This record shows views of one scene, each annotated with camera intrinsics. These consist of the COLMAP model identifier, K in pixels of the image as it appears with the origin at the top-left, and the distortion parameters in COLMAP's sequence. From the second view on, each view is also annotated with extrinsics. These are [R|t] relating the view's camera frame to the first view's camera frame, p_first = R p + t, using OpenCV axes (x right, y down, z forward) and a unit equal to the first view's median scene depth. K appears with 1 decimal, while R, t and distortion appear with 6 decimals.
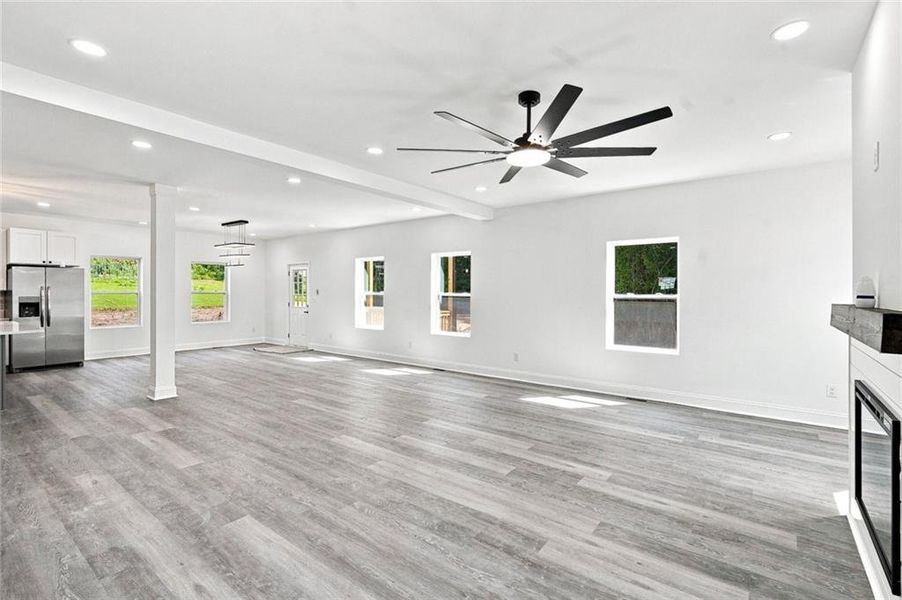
lens RADIAL K [[421.9, 0, 451.0], [0, 421.9, 300.0], [0, 0, 1]] dist [-0.000253, 0.000023]
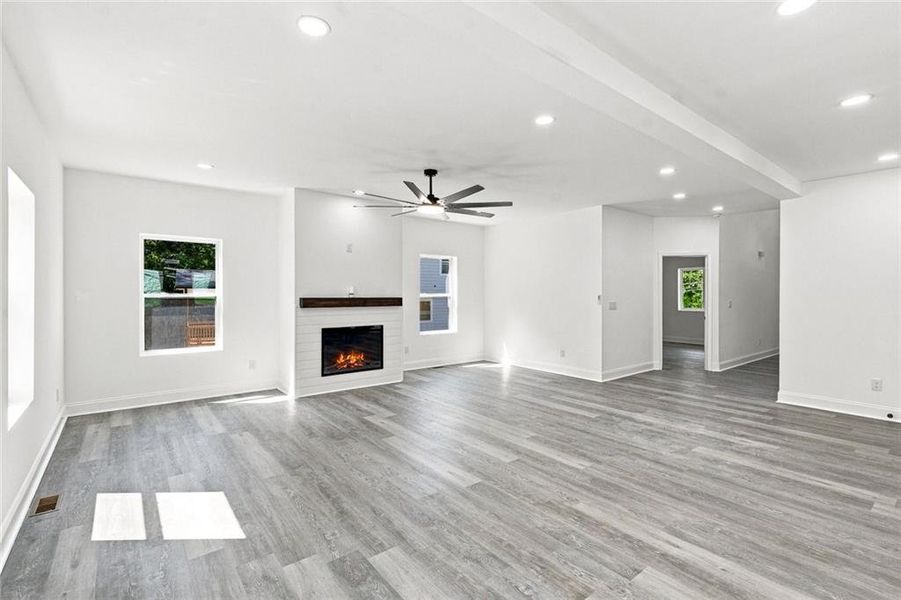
lens RADIAL K [[421.4, 0, 450.5], [0, 421.4, 300.0], [0, 0, 1]] dist [-0.000253, 0.000023]
pose [[-0.970503, -0.009499, 0.240902, -0.216695], [-0.002441, 0.999559, 0.029580, -0.032347], [-0.241077, 0.028119, -0.970099, 1.973235]]
